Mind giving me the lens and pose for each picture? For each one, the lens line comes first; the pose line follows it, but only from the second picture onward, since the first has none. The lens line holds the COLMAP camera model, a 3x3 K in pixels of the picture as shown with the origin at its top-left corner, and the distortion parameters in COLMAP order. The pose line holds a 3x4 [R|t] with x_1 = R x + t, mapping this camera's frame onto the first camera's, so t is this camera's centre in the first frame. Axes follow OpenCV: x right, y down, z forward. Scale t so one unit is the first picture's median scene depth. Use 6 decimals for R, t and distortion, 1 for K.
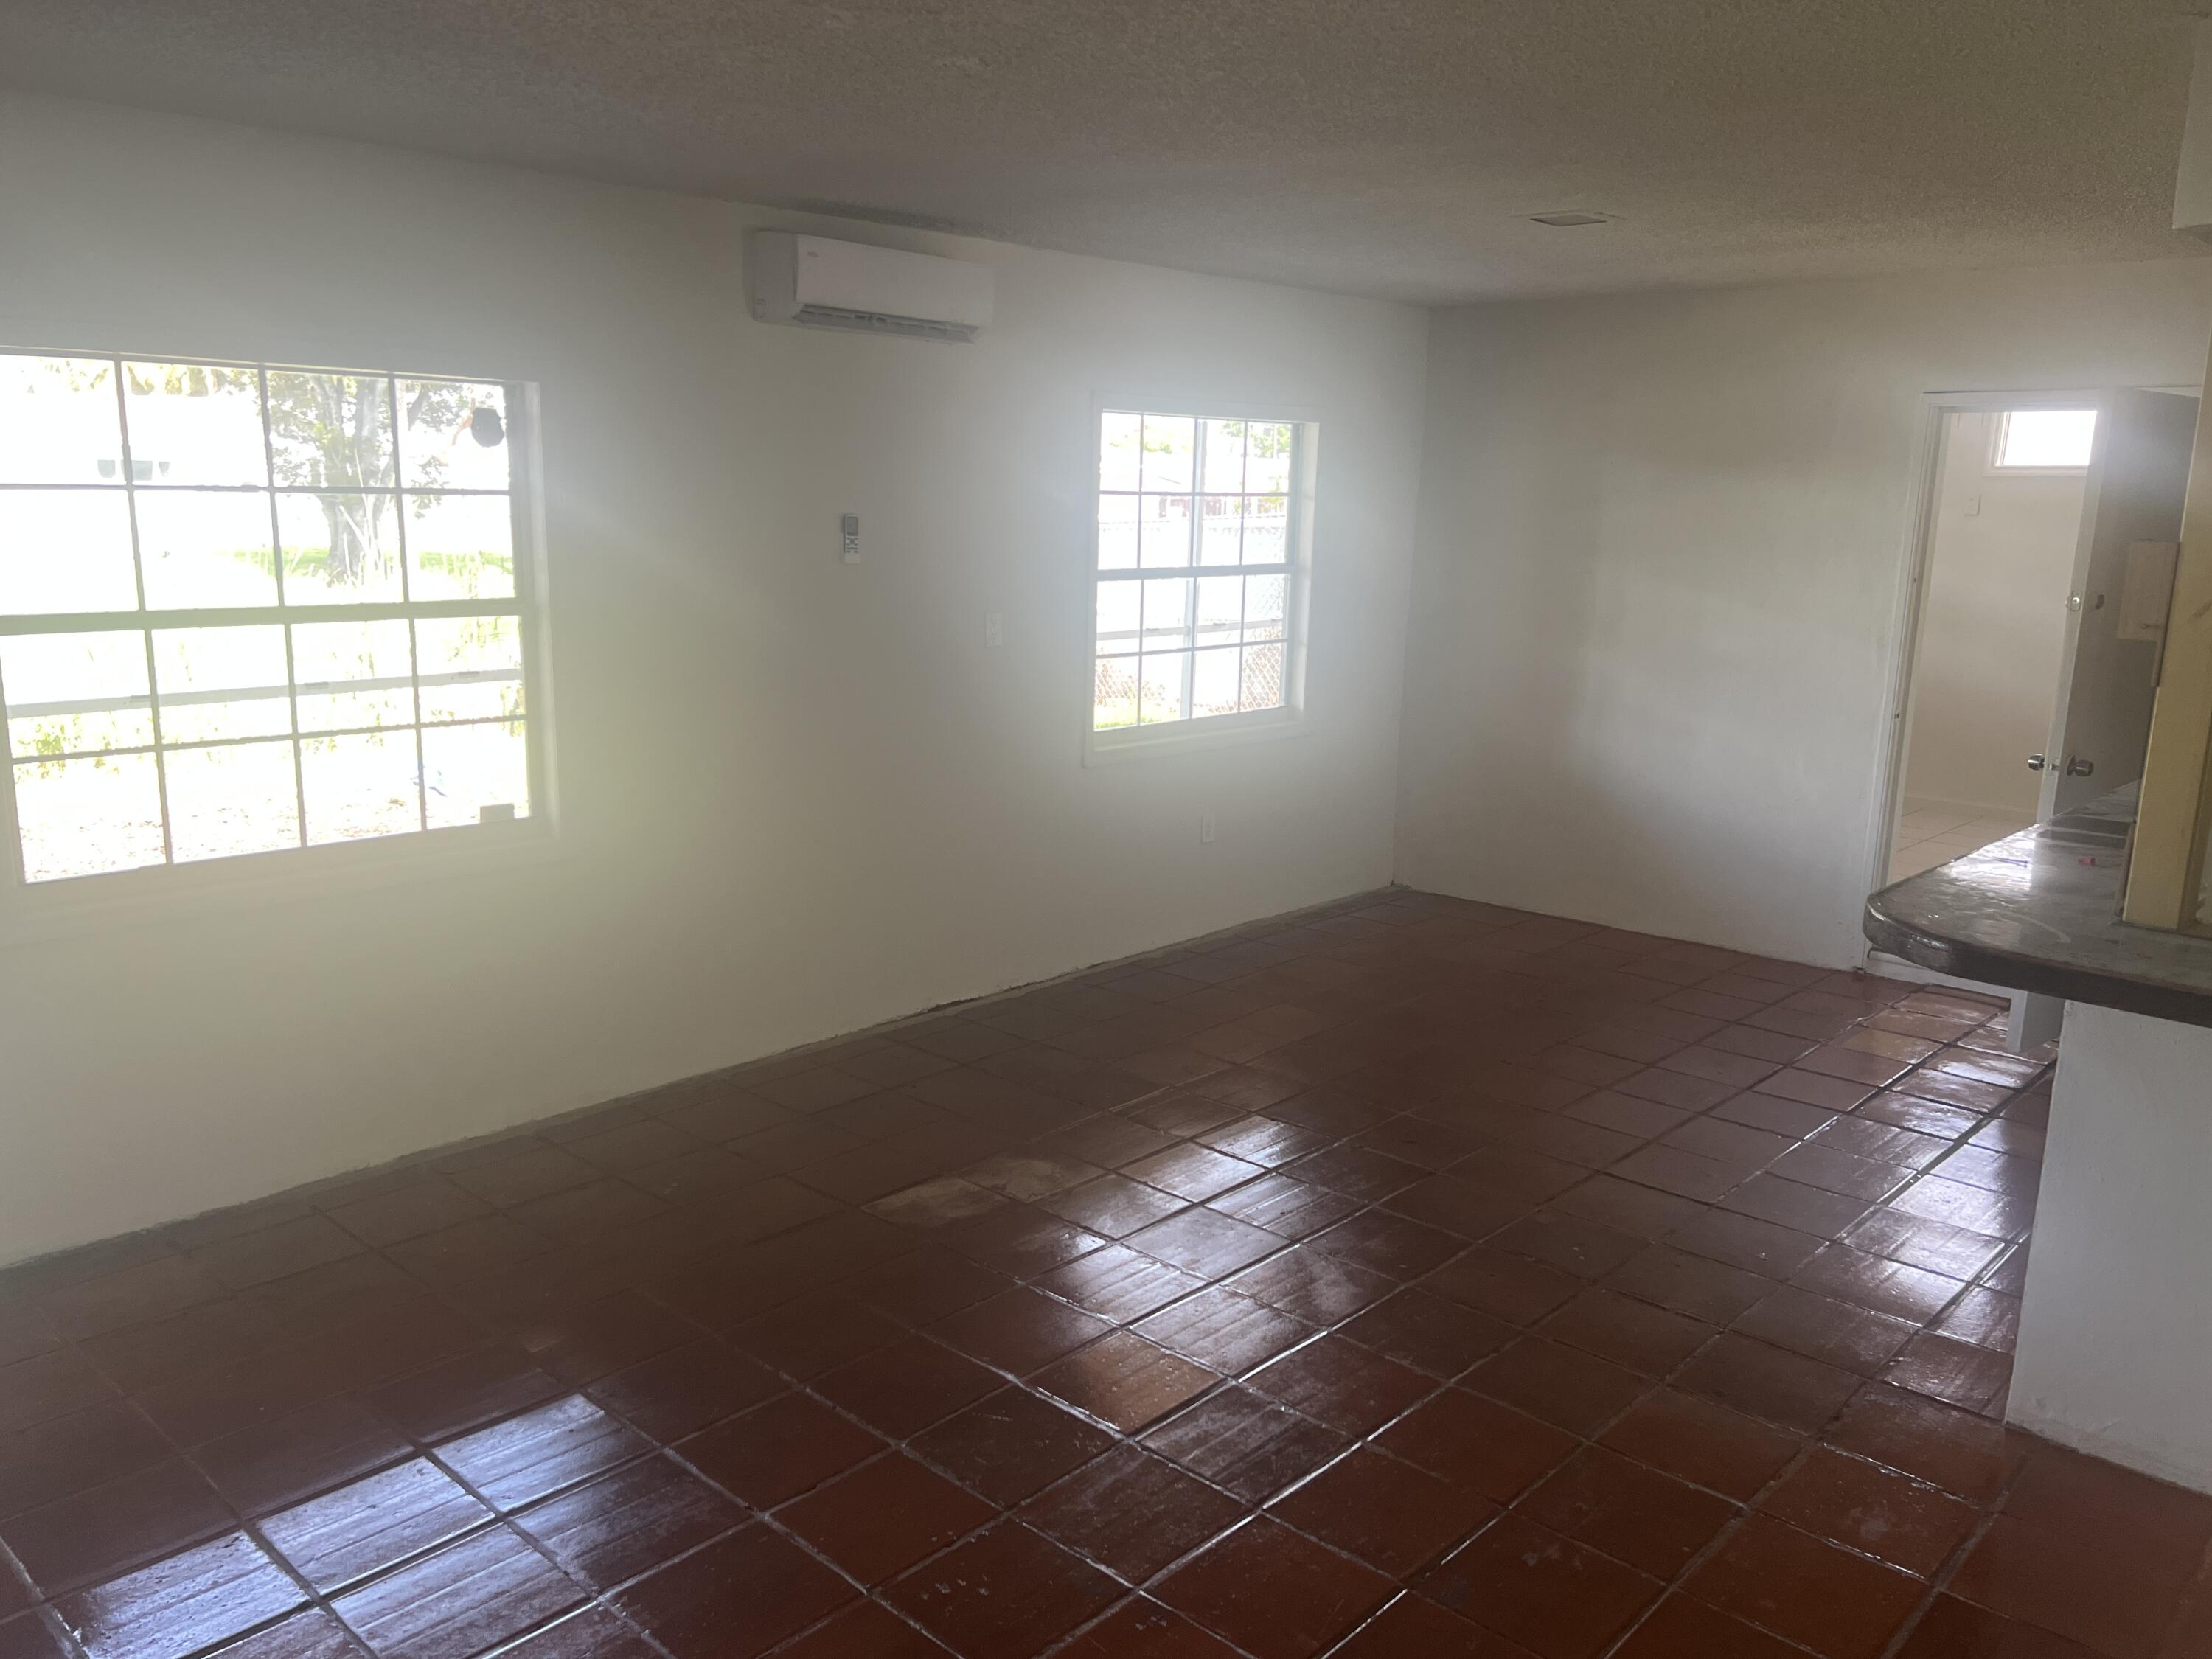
lens RADIAL K [[1676.8, 0, 1118.0], [0, 1676.8, 839.5], [0, 0, 1]] dist [0.124216, -0.207833]
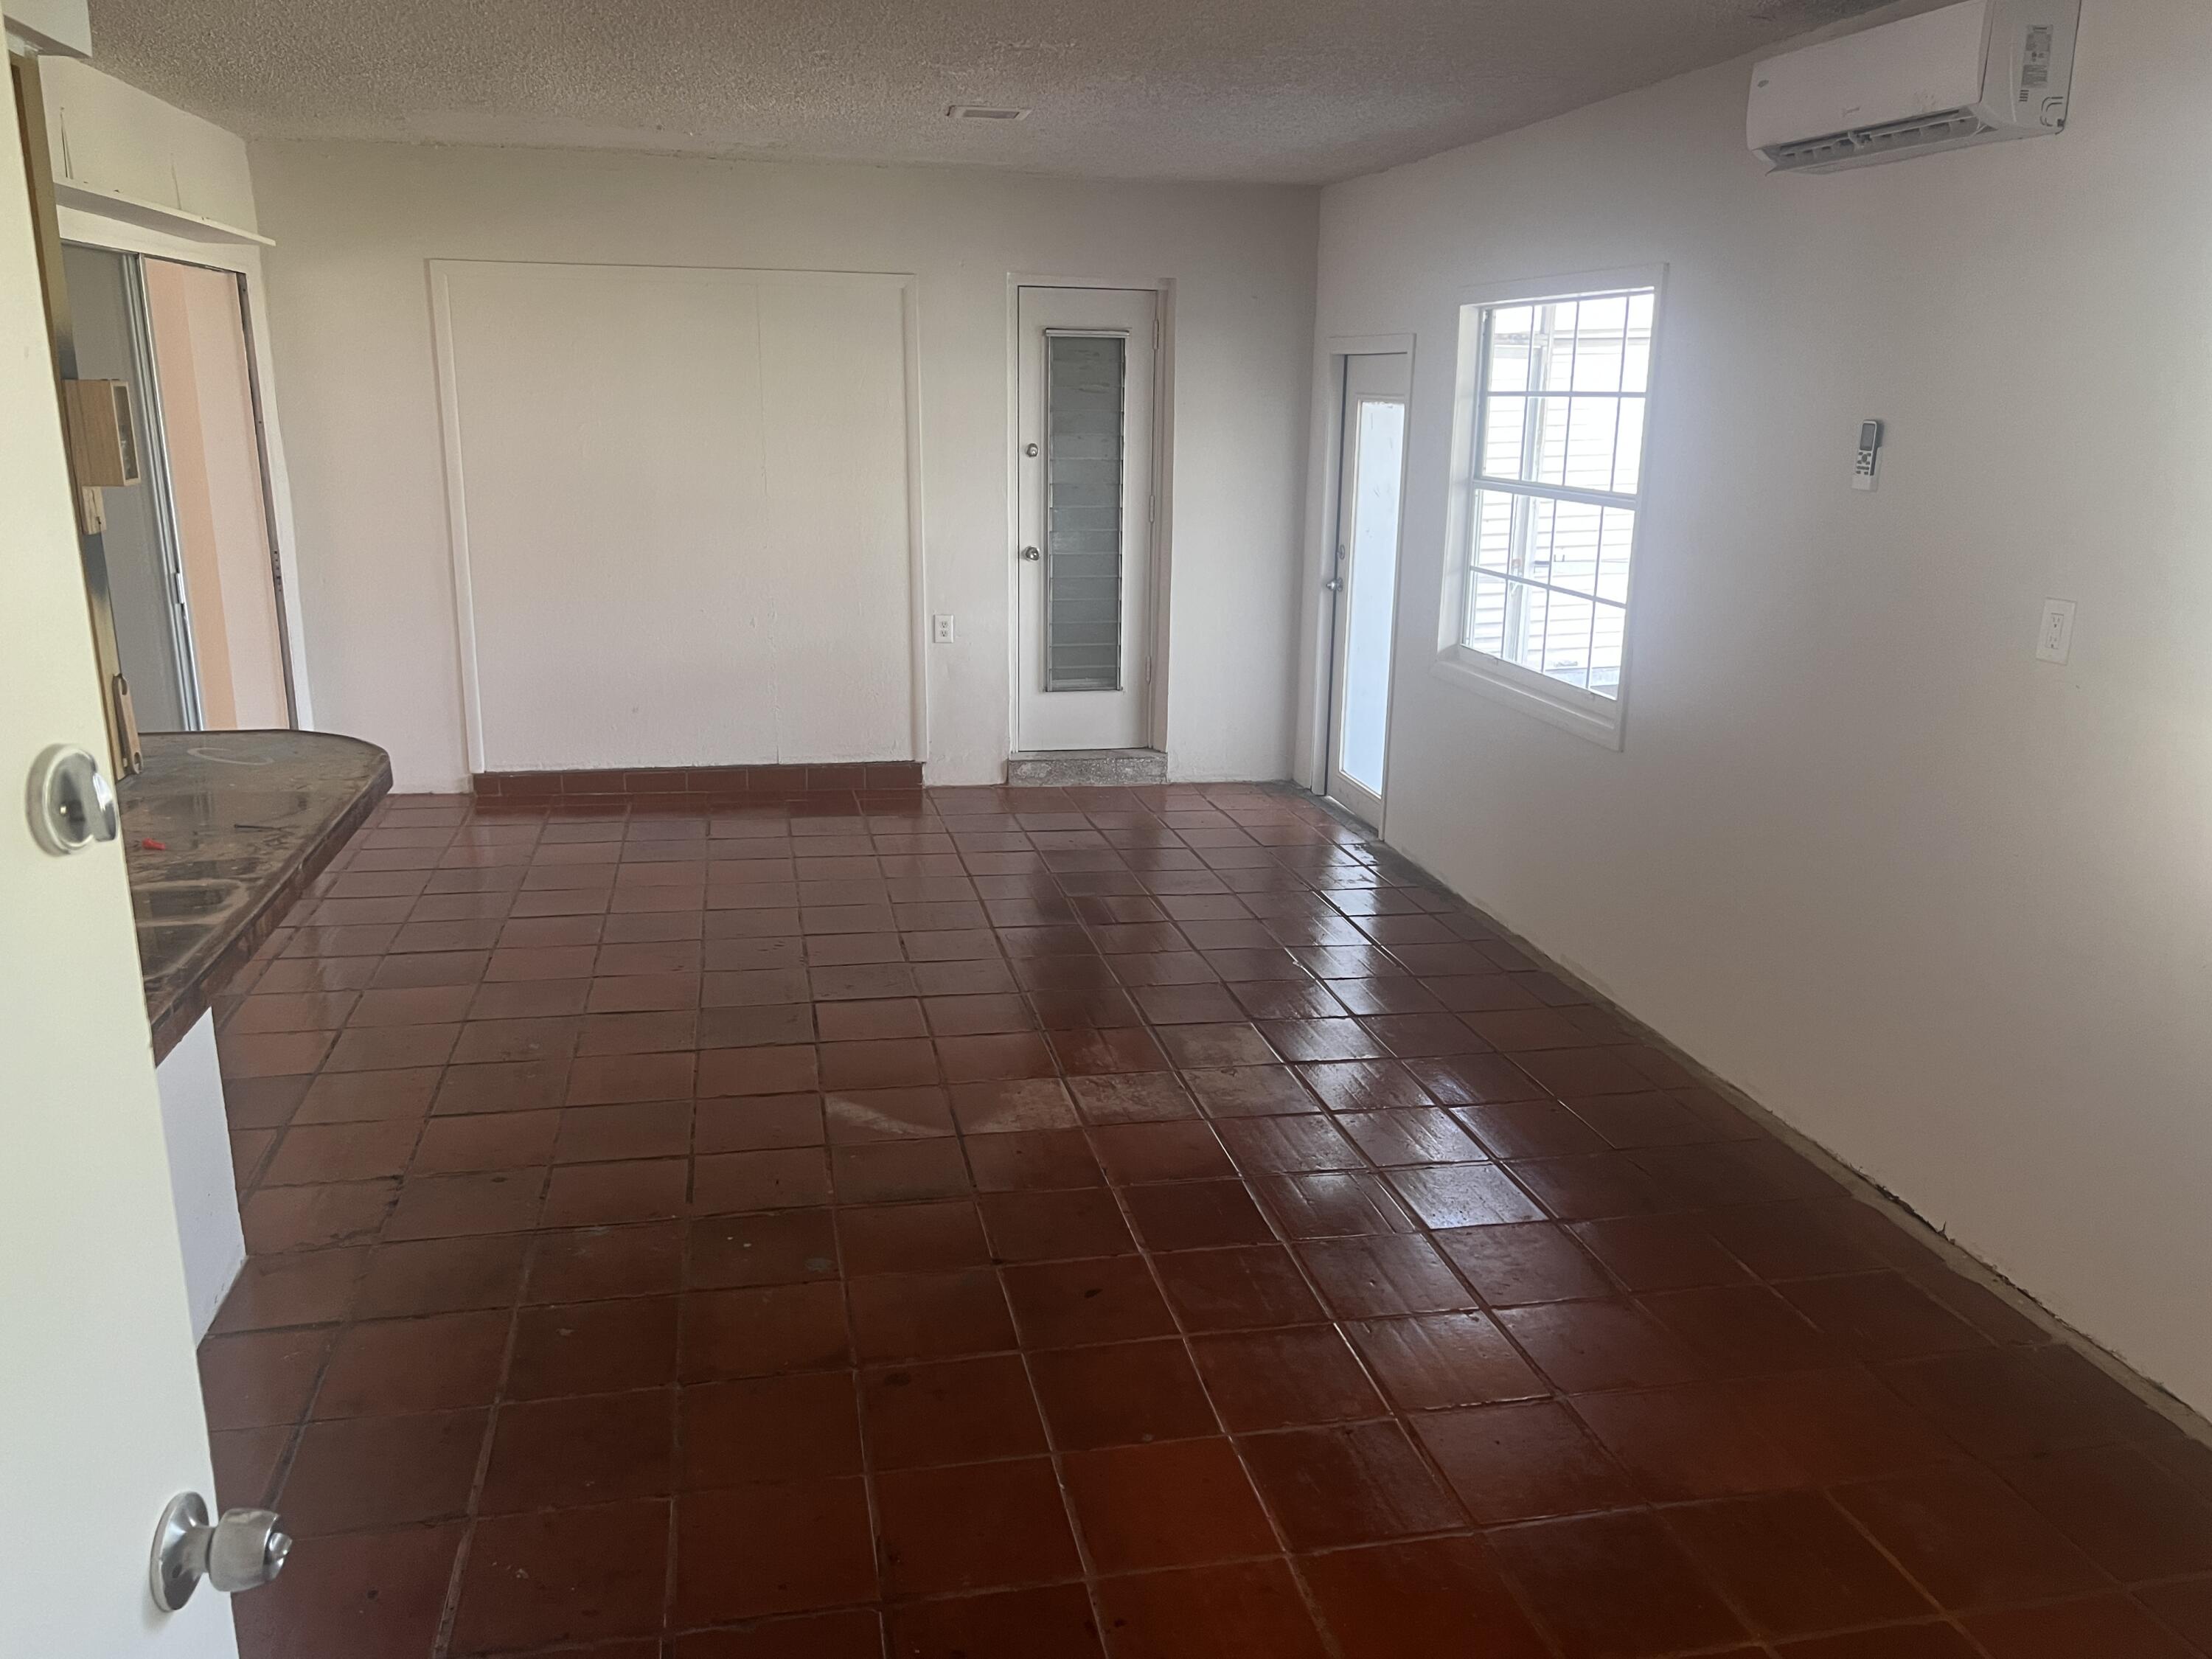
lens RADIAL K [[1676.8, 0, 1118.0], [0, 1676.8, 839.5], [0, 0, 1]] dist [0.124216, -0.207833]
pose [[-0.563215, 0.179263, -0.806631, 0.661889], [-0.204954, 0.915373, 0.346535, -0.224187], [0.800489, 0.360496, -0.478812, 1.206047]]
